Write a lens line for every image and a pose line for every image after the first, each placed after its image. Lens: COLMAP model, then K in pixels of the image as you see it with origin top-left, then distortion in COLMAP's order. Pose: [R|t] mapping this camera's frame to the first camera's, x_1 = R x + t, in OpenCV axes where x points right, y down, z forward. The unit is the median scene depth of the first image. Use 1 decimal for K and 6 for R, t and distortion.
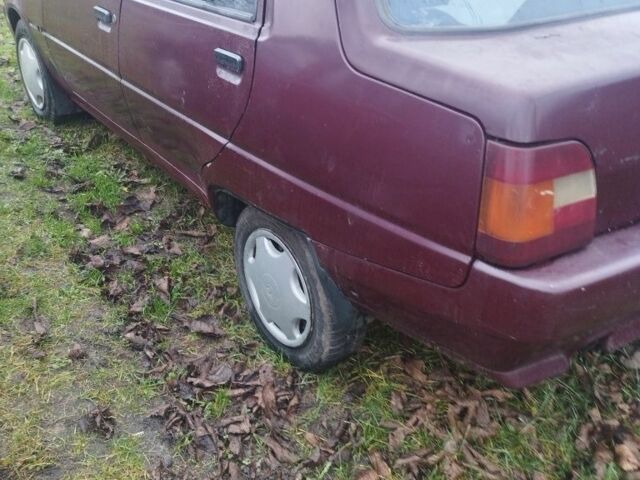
lens RADIAL K [[704.7, 0, 320.0], [0, 704.7, 240.0], [0, 0, 1]] dist [0.074849, 0.006226]
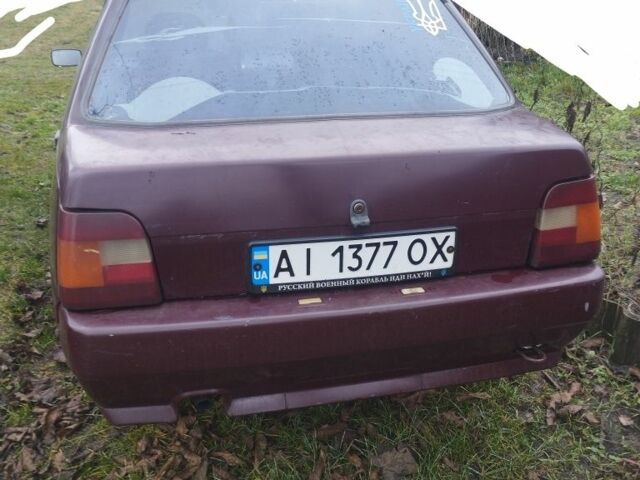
lens RADIAL K [[704.7, 0, 320.0], [0, 704.7, 240.0], [0, 0, 1]] dist [0.074849, 0.006226]
pose [[0.931777, 0.117525, -0.343480, 1.059208], [-0.165013, 0.979869, -0.112368, -0.011669], [0.323360, 0.161381, 0.932413, -0.018488]]
